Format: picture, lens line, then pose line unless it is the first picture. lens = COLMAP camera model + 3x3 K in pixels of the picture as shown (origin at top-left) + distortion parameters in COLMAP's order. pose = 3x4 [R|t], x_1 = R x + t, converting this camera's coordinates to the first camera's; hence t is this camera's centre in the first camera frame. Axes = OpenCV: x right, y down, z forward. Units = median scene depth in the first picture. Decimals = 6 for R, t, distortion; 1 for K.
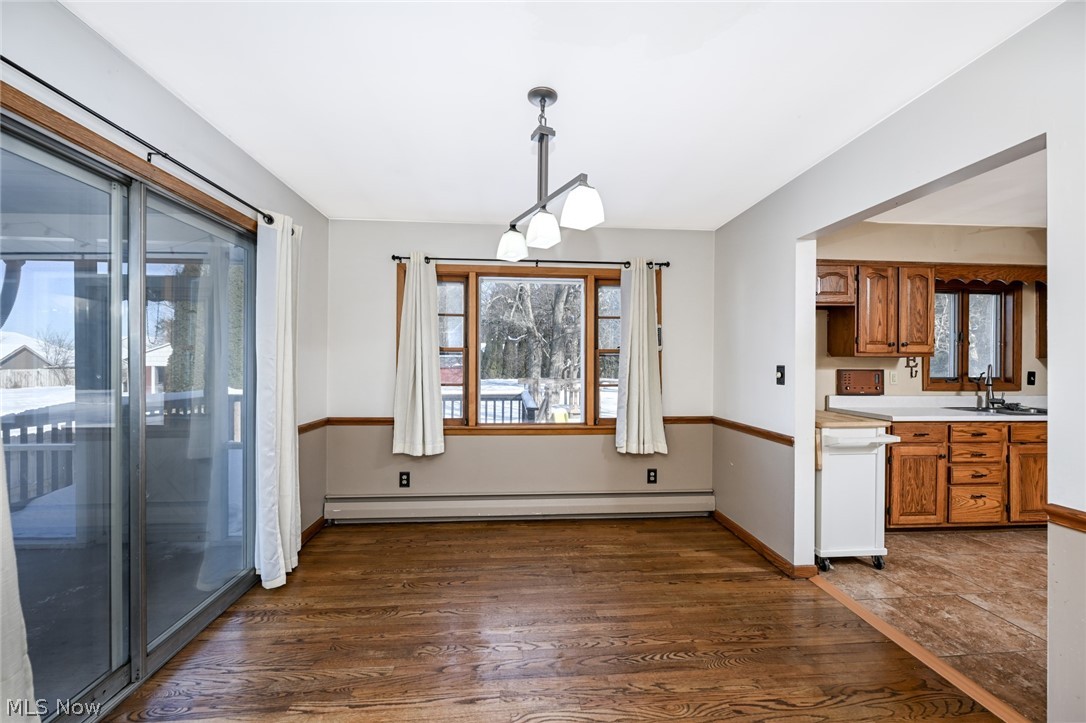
lens RADIAL K [[431.8, 0, 541.0], [0, 431.8, 360.2], [0, 0, 1]] dist [0.003270, 0.000477]
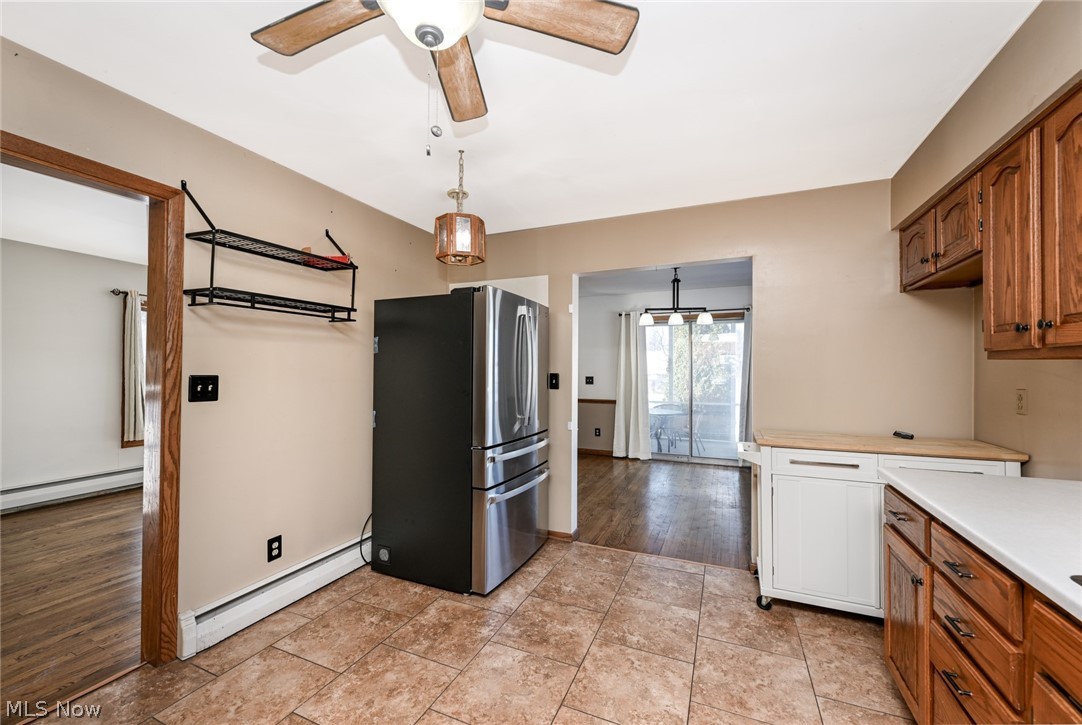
lens RADIAL K [[430.2, 0, 540.3], [0, 430.2, 364.2], [0, 0, 1]] dist [0.003270, 0.000477]
pose [[-0.470925, -0.012759, -0.882081, 1.917187], [-0.005618, 0.999919, -0.011464, 0.006491], [0.882155, -0.000443, -0.470958, 1.106224]]
